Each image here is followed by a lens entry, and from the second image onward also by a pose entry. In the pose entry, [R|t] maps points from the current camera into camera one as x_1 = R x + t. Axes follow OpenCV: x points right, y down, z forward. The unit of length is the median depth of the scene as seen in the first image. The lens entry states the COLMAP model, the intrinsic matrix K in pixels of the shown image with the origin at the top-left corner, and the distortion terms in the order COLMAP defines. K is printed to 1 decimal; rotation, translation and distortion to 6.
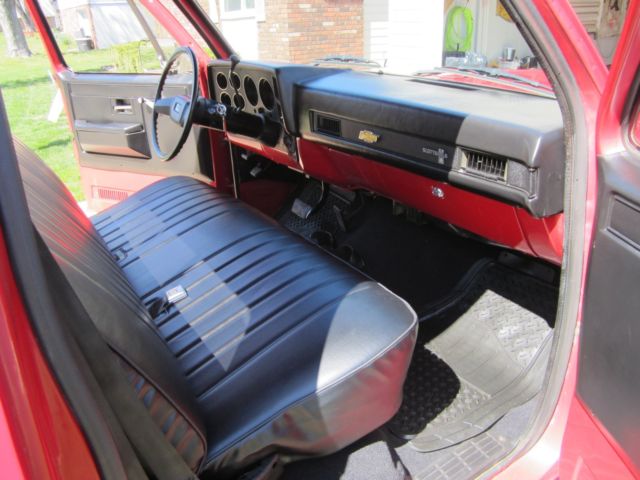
lens RADIAL K [[531.5, 0, 320.0], [0, 531.5, 240.0], [0, 0, 1]] dist [-0.030632, 0.013220]
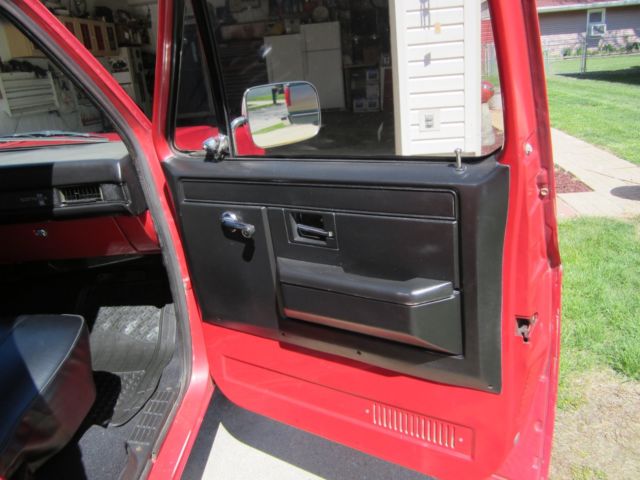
lens RADIAL K [[531.5, 0, 320.0], [0, 531.5, 240.0], [0, 0, 1]] dist [-0.030632, 0.013220]
pose [[0.592064, -0.281844, 0.754999, -0.350984], [0.385529, 0.921750, 0.041764, 0.132958], [-0.707691, 0.266347, 0.654394, -0.253775]]
